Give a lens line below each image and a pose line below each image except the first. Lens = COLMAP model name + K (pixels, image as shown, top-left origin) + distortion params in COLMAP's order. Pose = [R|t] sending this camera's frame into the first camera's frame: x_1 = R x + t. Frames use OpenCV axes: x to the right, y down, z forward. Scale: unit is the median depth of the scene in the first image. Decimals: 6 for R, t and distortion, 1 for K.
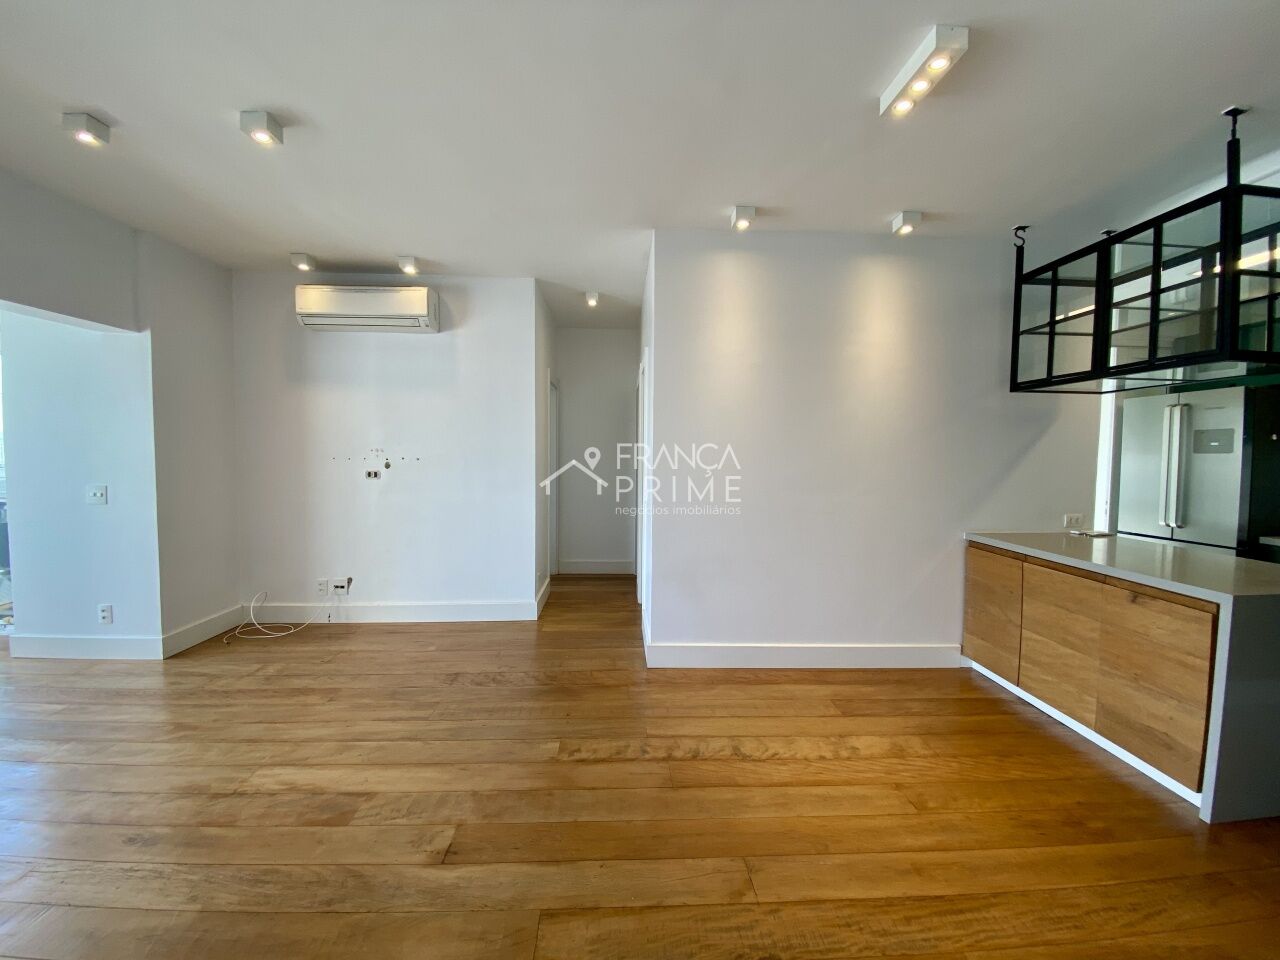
lens RADIAL K [[519.1, 0, 640.0], [0, 519.1, 480.0], [0, 0, 1]] dist [0.000400, -0.000102]
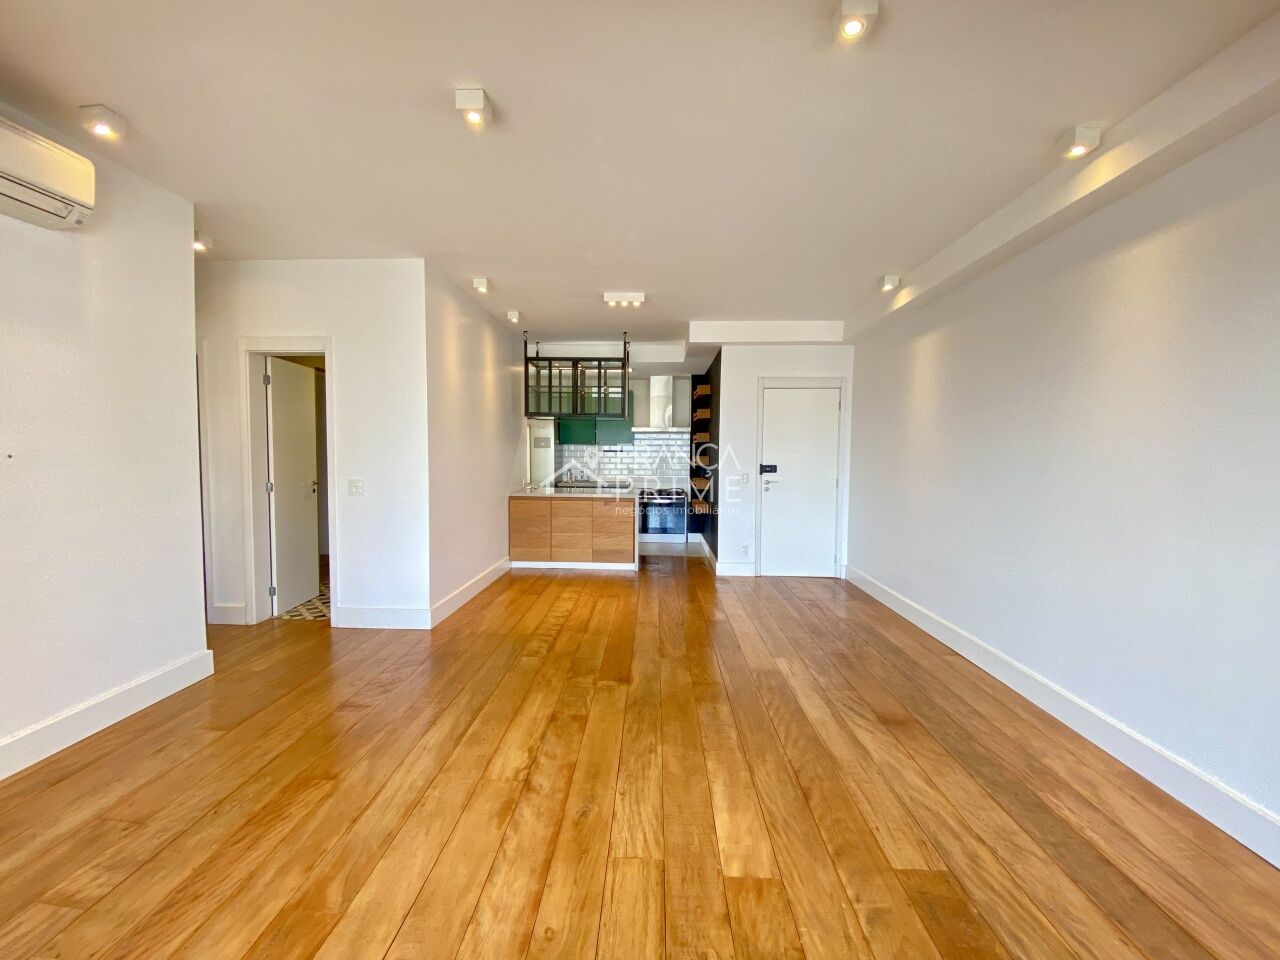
lens RADIAL K [[511.3, 0, 640.0], [0, 511.3, 480.0], [0, 0, 1]] dist [-0.038933, -0.000083]
pose [[0.067356, -0.058925, 0.995987, -1.447766], [0.044171, 0.997452, 0.056024, -0.026092], [-0.996751, 0.040221, 0.069787, 0.573278]]
